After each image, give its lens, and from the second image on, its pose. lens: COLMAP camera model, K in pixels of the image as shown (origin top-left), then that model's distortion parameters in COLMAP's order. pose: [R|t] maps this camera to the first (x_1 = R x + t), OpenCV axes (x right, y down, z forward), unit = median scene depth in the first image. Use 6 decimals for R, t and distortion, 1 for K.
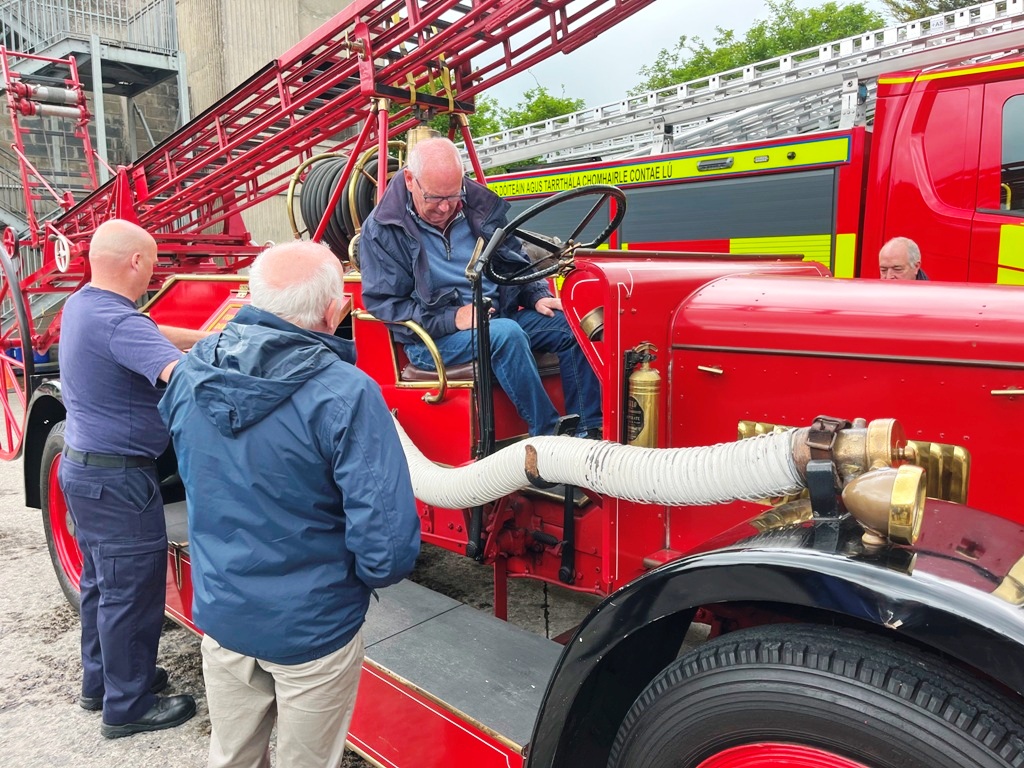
lens RADIAL K [[774.3, 0, 519.6], [0, 774.3, 384.1], [0, 0, 1]] dist [0.065110, -0.087853]
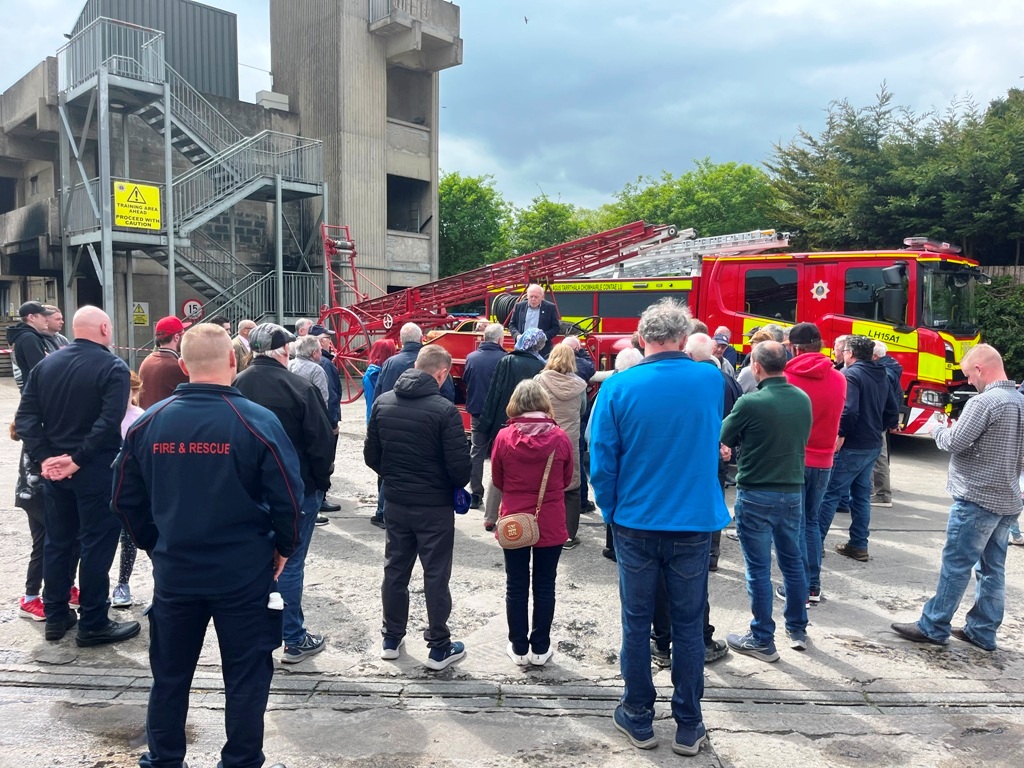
lens RADIAL K [[774.3, 0, 508.7], [0, 774.3, 388.8], [0, 0, 1]] dist [0.065110, -0.087853]
pose [[0.999578, 0.023253, 0.017386, -0.170769], [-0.022376, 0.998548, -0.049012, 0.141831], [-0.018500, 0.048602, 0.998647, -1.270178]]
